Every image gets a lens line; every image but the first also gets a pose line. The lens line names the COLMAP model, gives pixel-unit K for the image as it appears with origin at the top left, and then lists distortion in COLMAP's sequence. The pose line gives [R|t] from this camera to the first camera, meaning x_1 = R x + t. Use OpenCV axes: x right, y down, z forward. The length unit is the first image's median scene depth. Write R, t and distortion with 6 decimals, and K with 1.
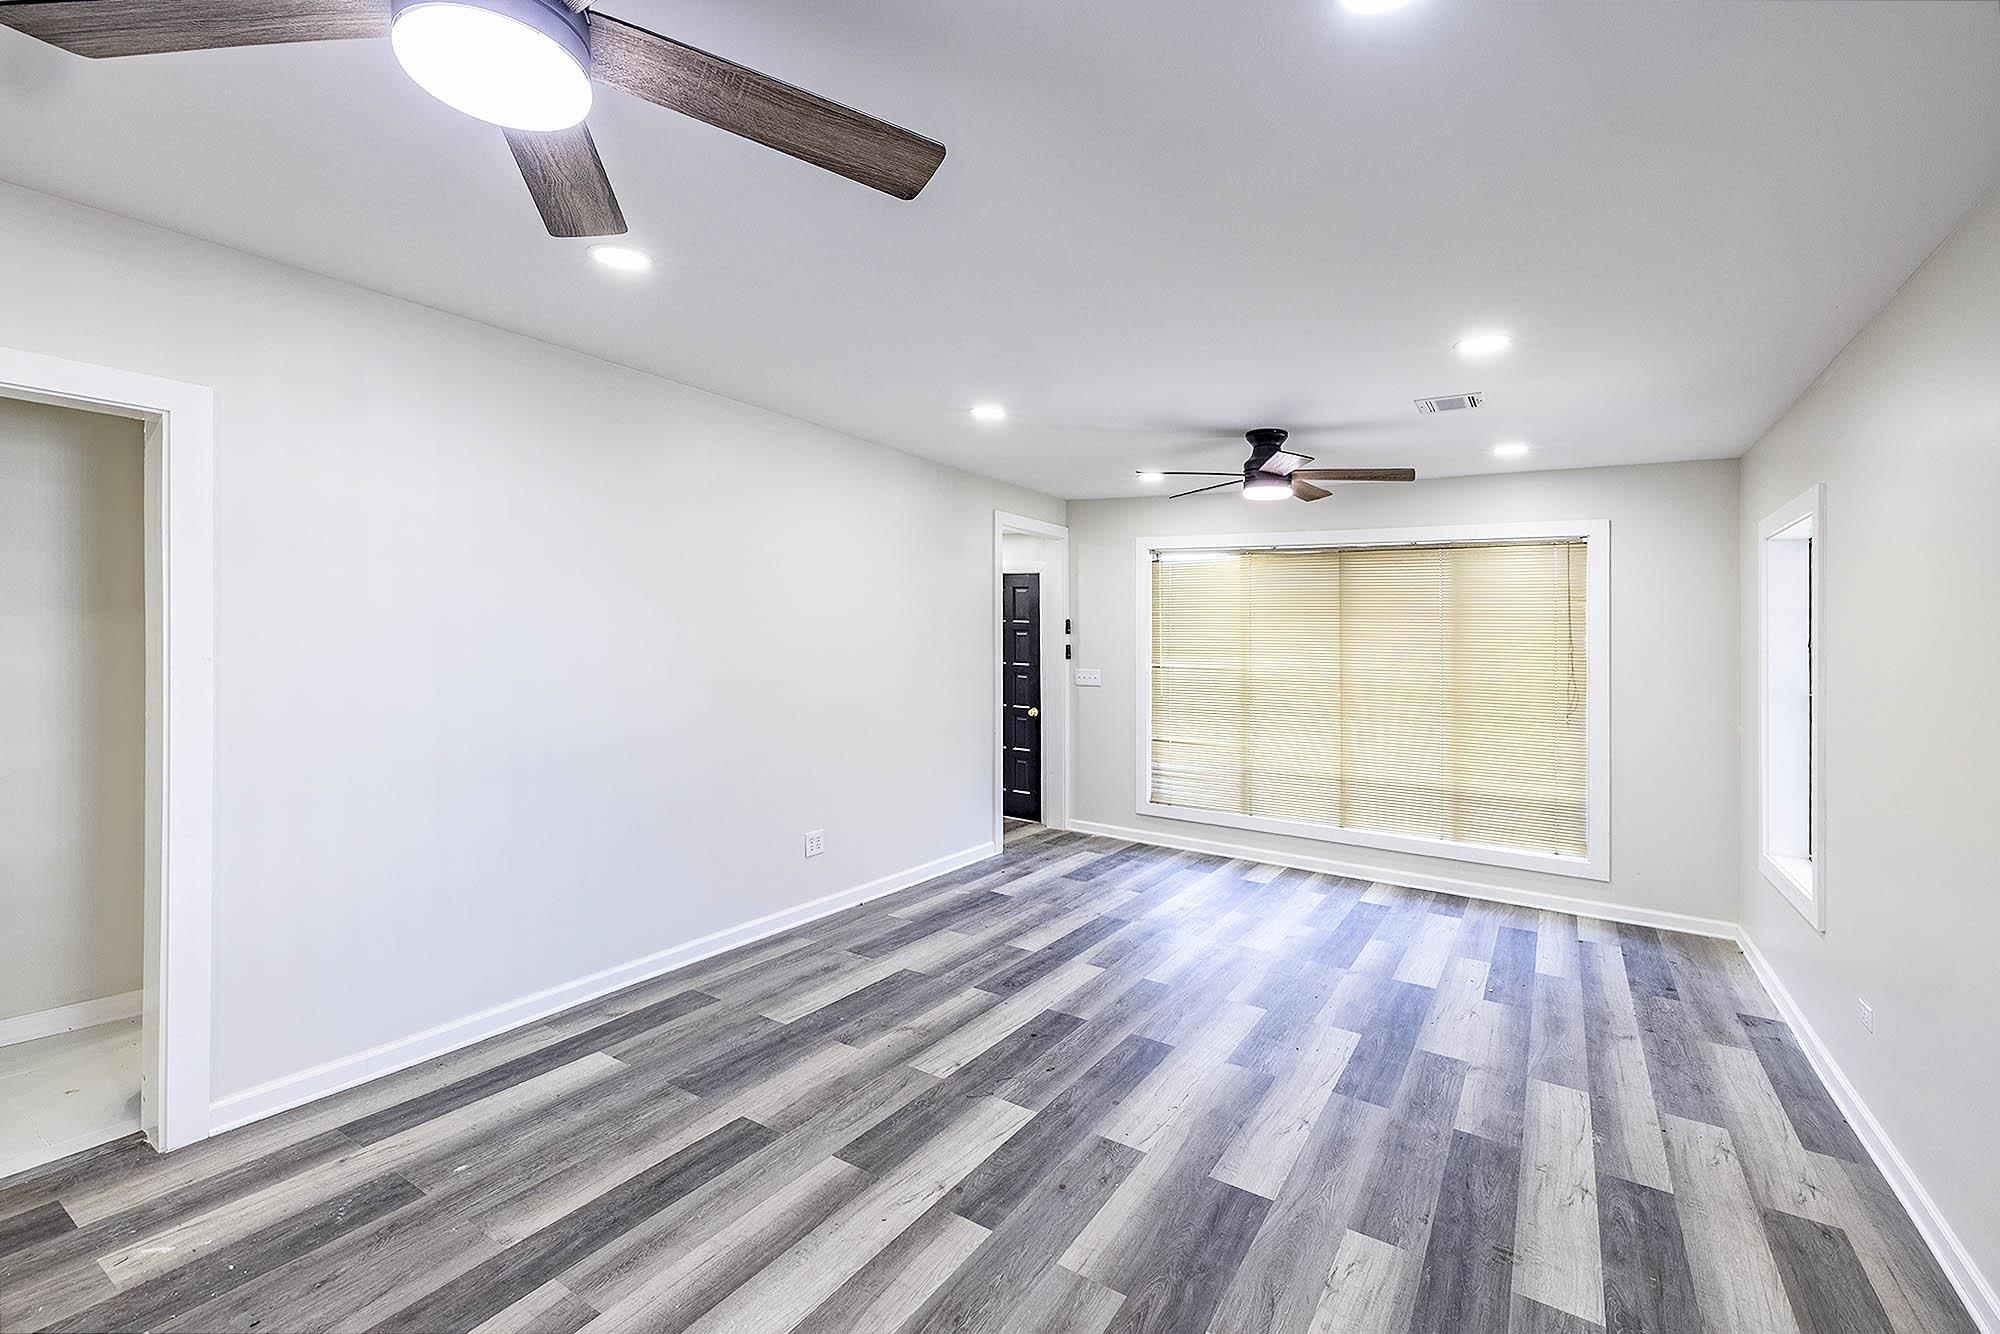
lens RADIAL K [[860.7, 0, 996.6], [0, 860.7, 623.0], [0, 0, 1]] dist [0.002860, 0.000412]
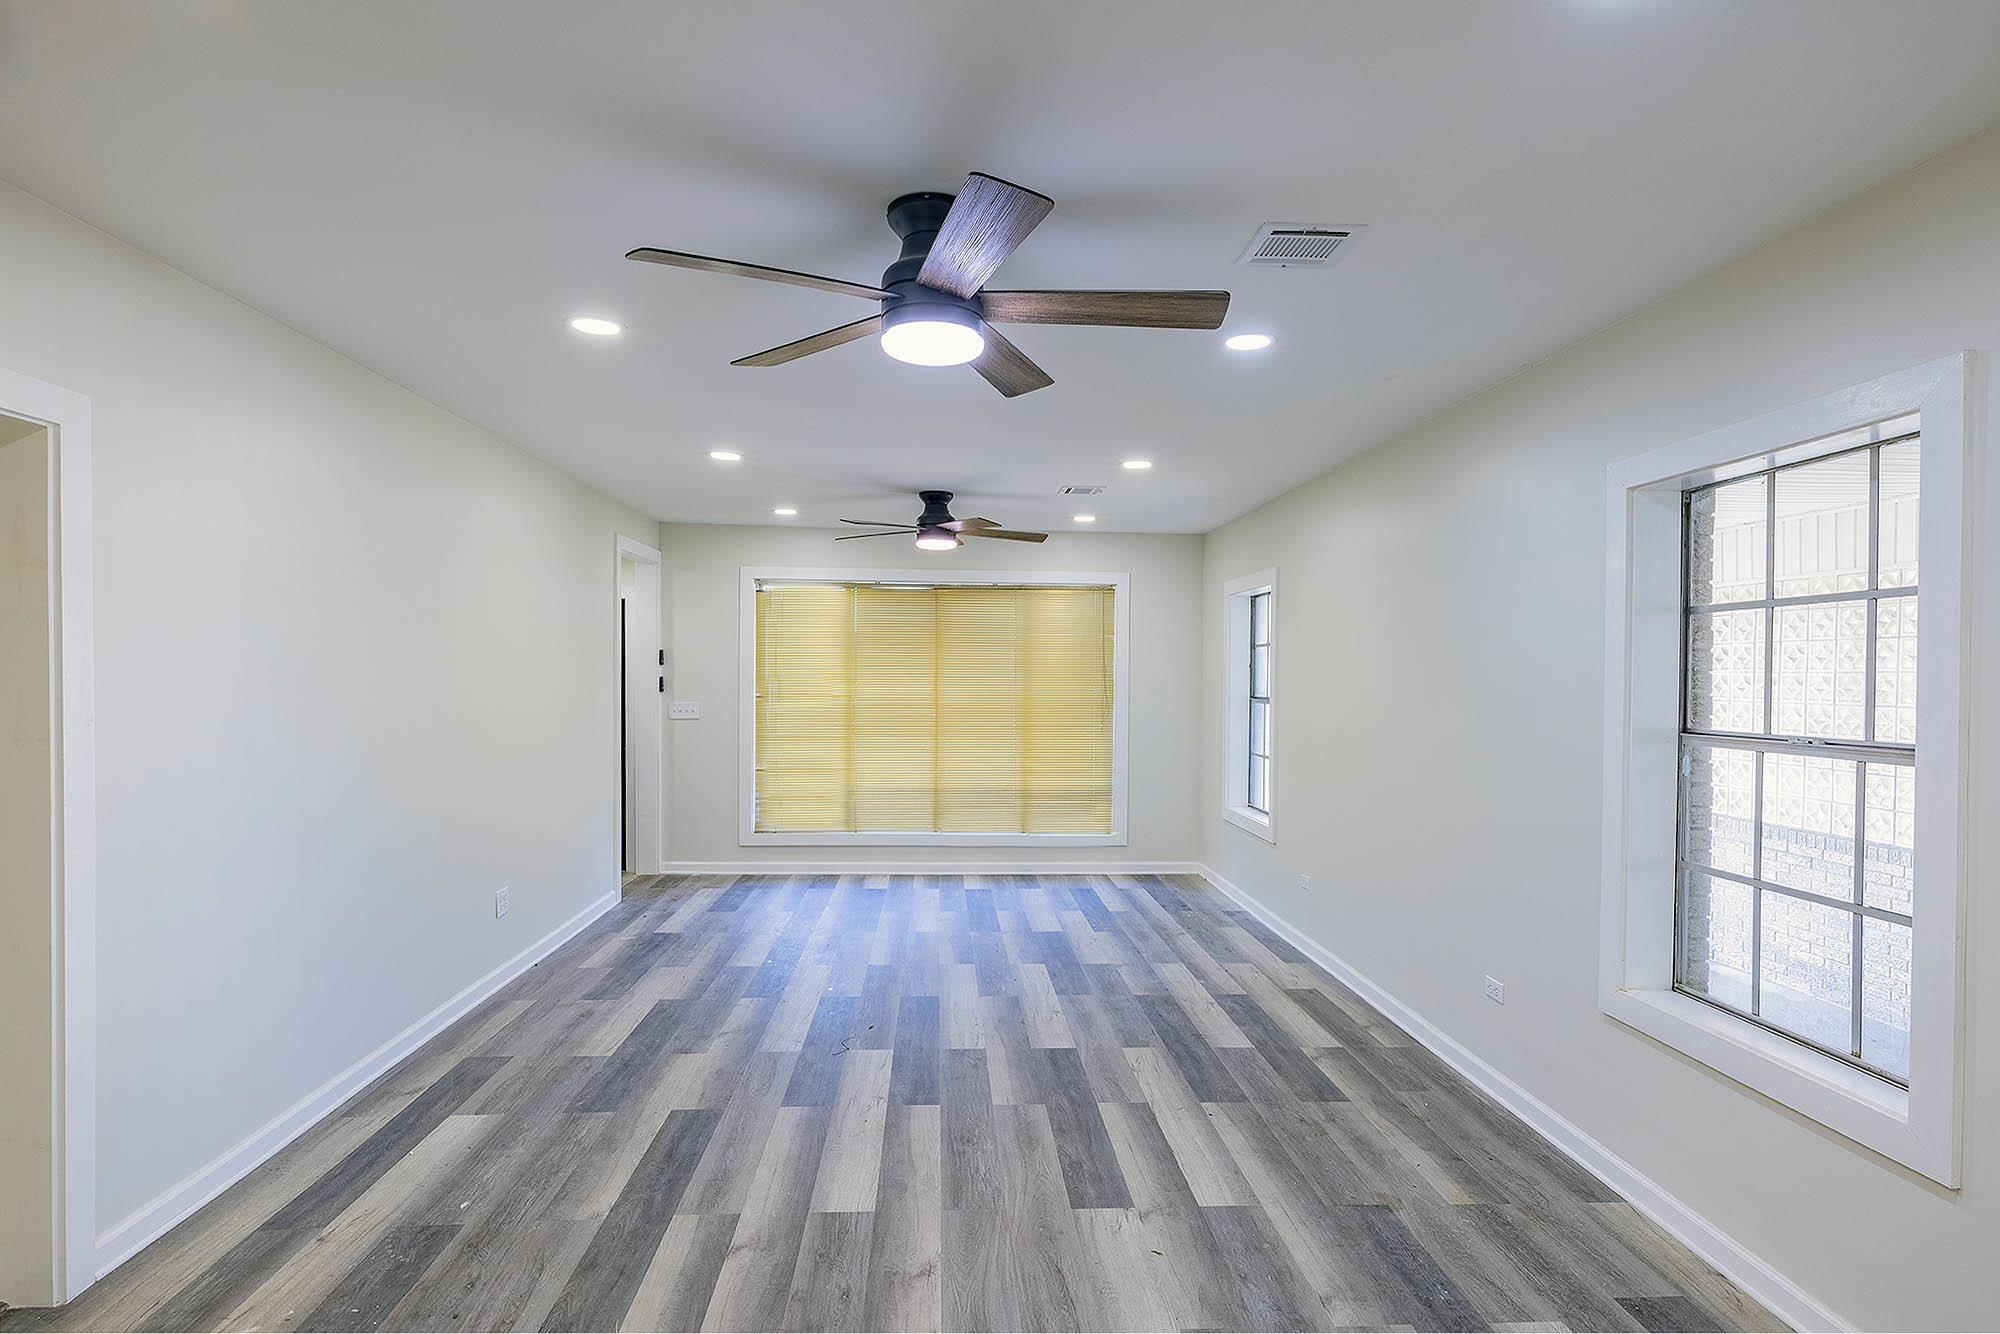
lens RADIAL K [[1024.2, 0, 988.5], [0, 1024.2, 672.4], [0, 0, 1]] dist [0.000378, -0.000067]
pose [[0.813304, -0.021064, 0.581458, -0.518155], [0.005007, 0.999561, 0.029207, -0.019284], [-0.581818, -0.020843, 0.813052, -0.213748]]
